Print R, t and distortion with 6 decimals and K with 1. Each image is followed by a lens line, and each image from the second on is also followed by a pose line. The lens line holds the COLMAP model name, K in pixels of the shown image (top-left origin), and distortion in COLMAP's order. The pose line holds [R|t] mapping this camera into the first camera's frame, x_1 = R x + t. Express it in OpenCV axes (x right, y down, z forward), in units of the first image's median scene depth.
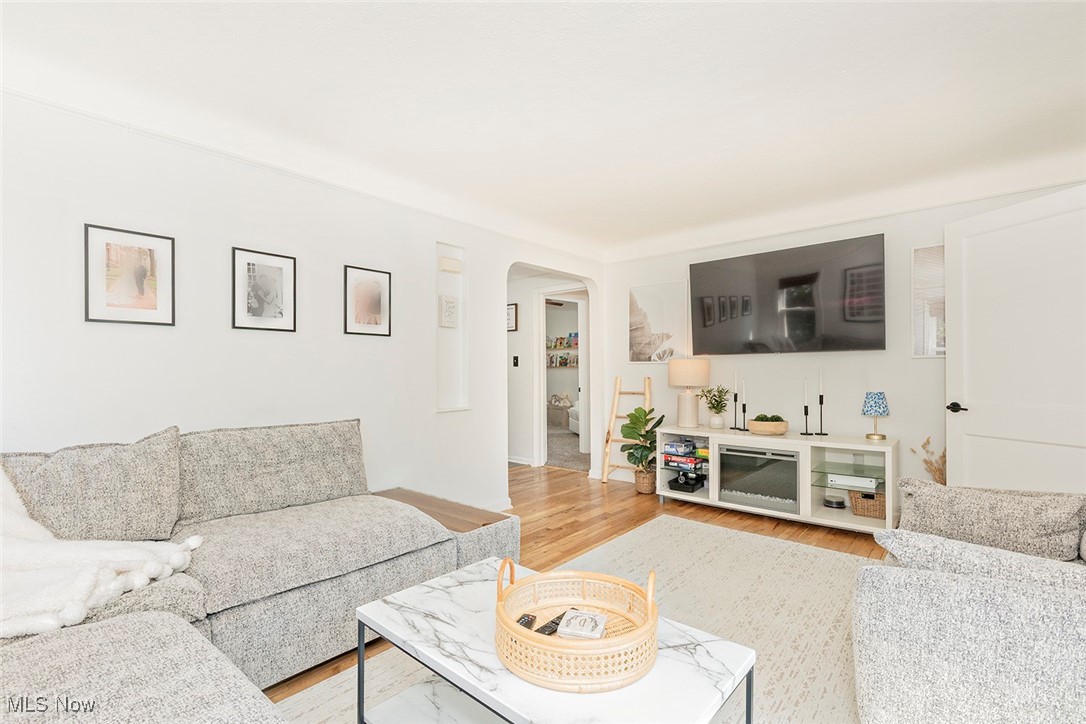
lens RADIAL K [[484.8, 0, 546.1], [0, 484.8, 370.0], [0, 0, 1]] dist [-0.004628, 0.000657]
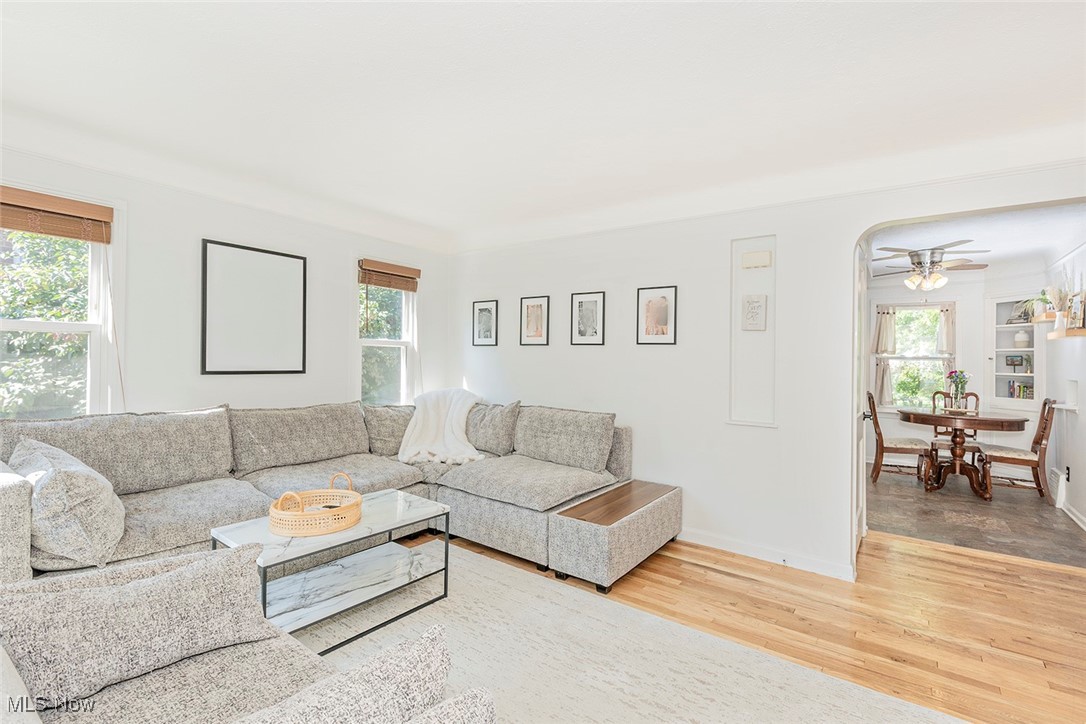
lens RADIAL K [[484.8, 0, 536.4], [0, 484.8, 361.5], [0, 0, 1]] dist [-0.004628, 0.000657]
pose [[0.063087, 0.012836, -0.997926, 0.610282], [-0.016515, 0.999794, 0.011816, -0.032674], [0.997871, 0.015735, 0.063286, 0.519858]]
